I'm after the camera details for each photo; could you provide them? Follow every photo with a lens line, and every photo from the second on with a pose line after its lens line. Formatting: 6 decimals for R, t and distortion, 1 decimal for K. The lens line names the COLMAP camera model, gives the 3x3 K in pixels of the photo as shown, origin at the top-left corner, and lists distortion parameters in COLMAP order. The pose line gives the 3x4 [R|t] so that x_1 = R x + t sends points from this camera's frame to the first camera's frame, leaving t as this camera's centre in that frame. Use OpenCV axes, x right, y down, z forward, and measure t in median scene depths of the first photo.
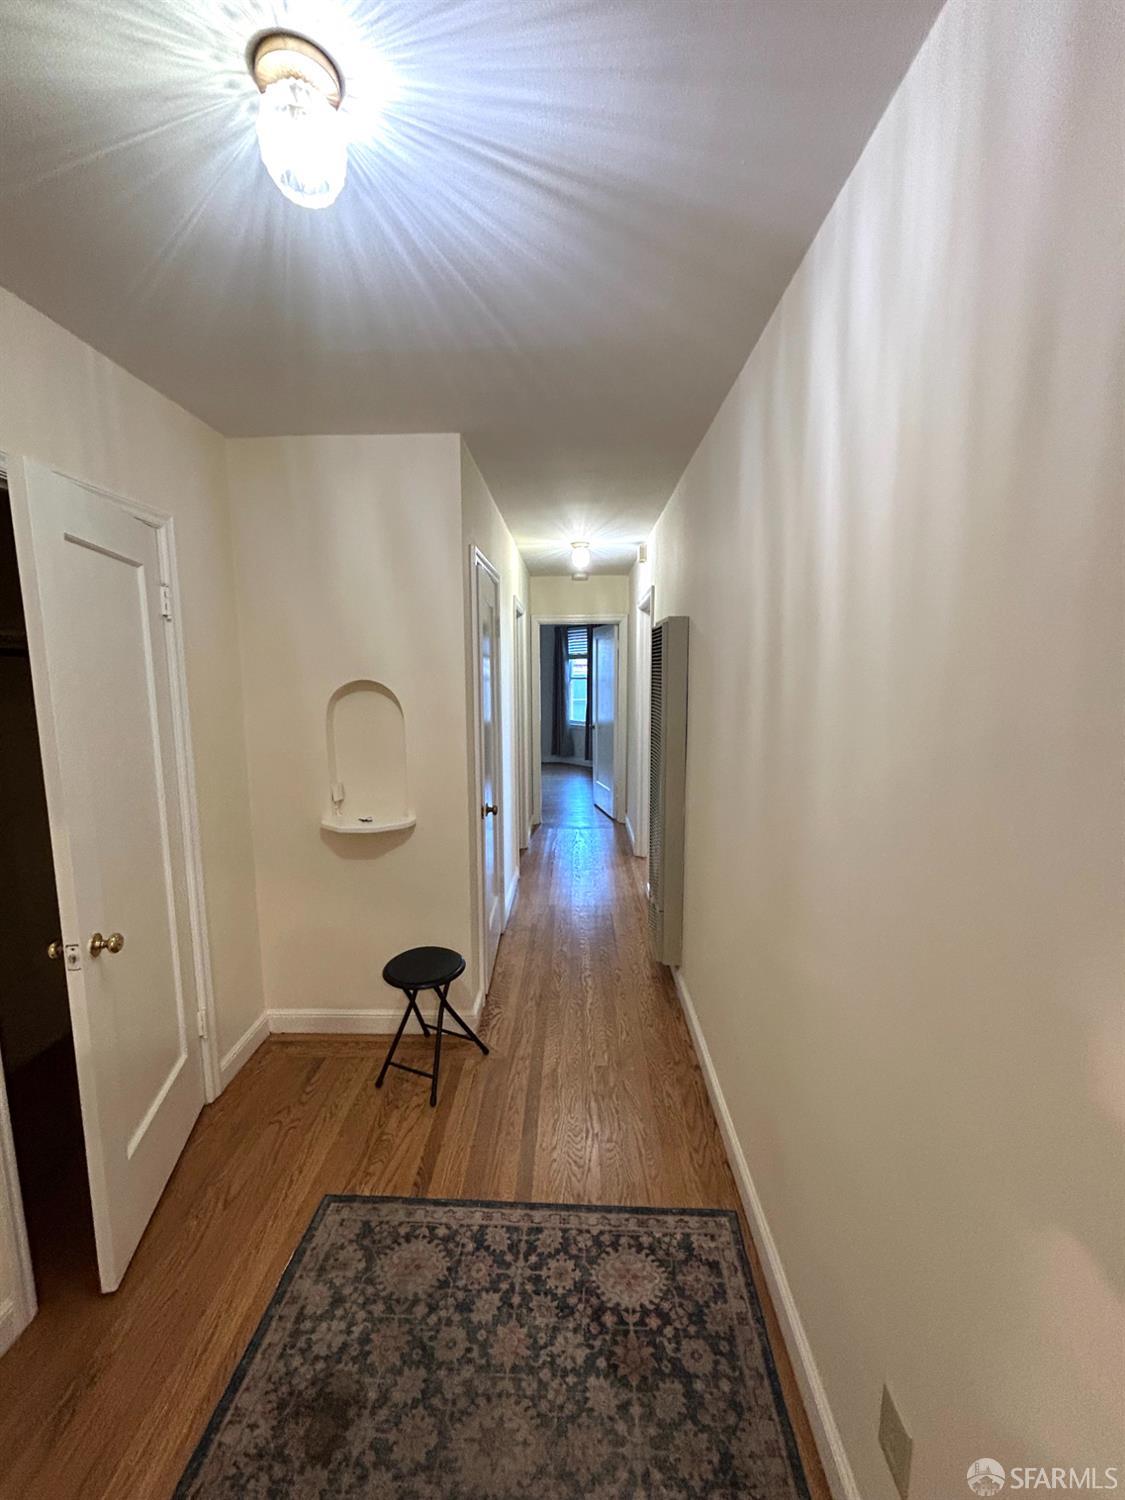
lens RADIAL K [[605.4, 0, 562.5], [0, 605.4, 750.0], [0, 0, 1]] dist [-0.011262, 0.004274]
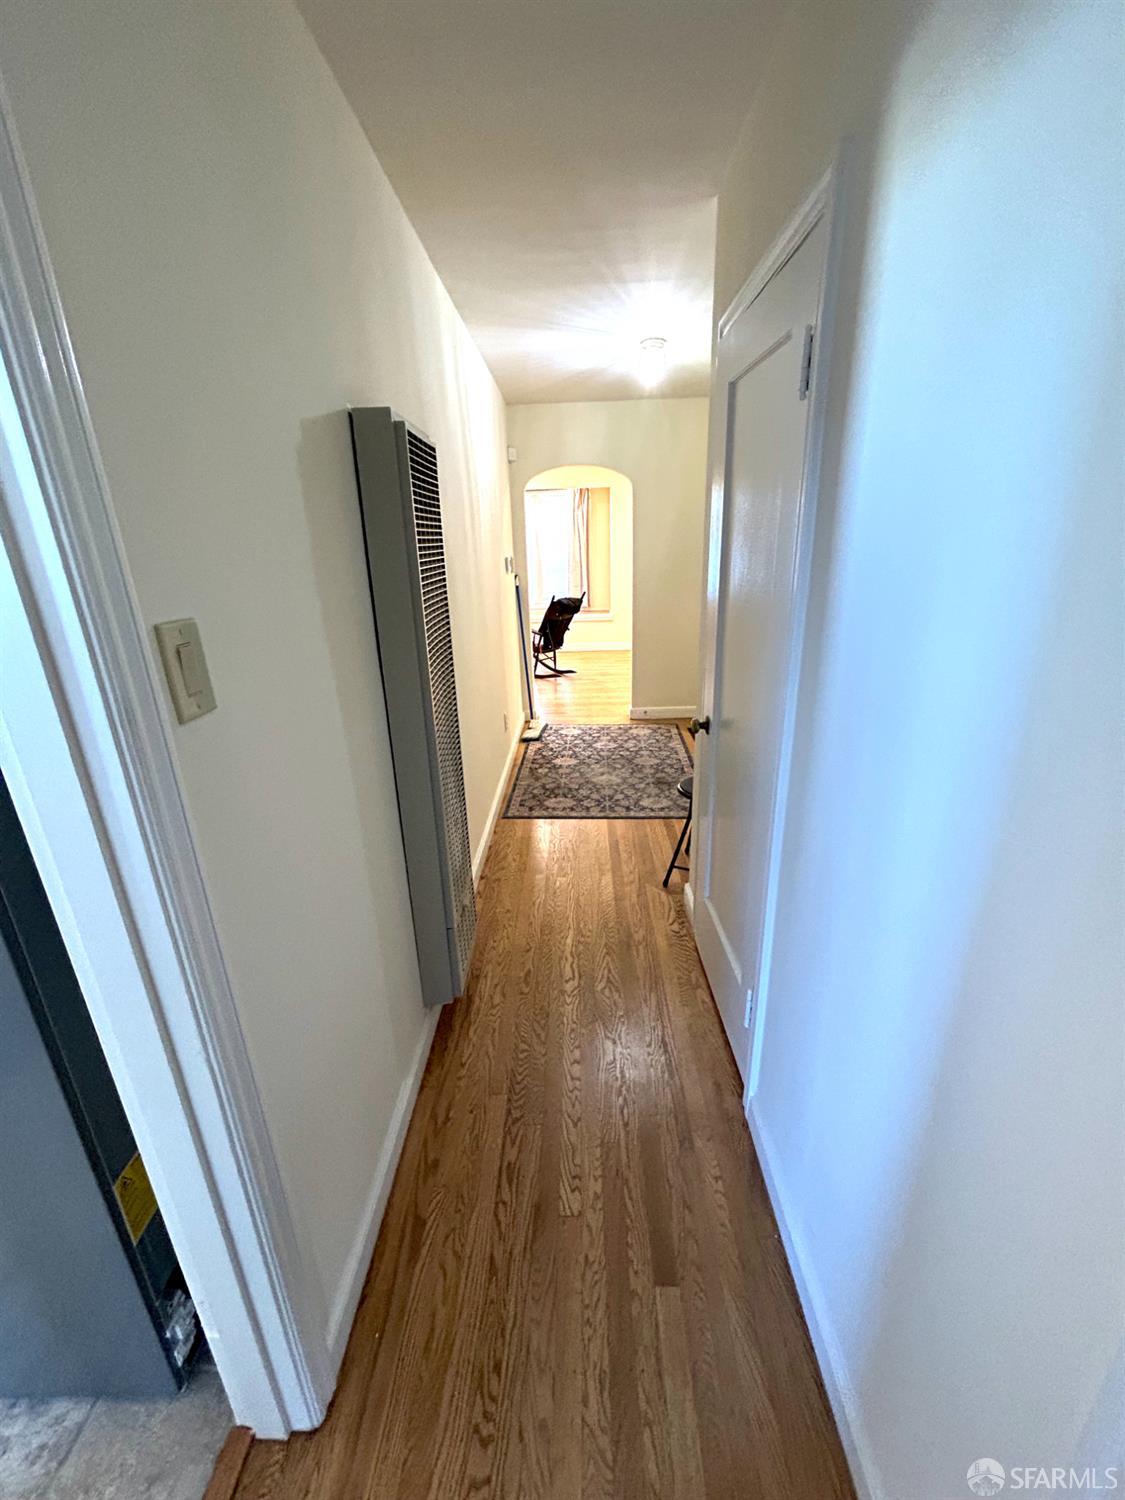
lens RADIAL K [[605.4, 0, 562.5], [0, 605.4, 750.0], [0, 0, 1]] dist [-0.011262, 0.004274]
pose [[-0.999479, 0.030233, 0.011340, 0.062973], [0.032084, 0.890297, 0.454249, -0.346165], [0.003637, 0.454376, -0.890802, 2.814765]]
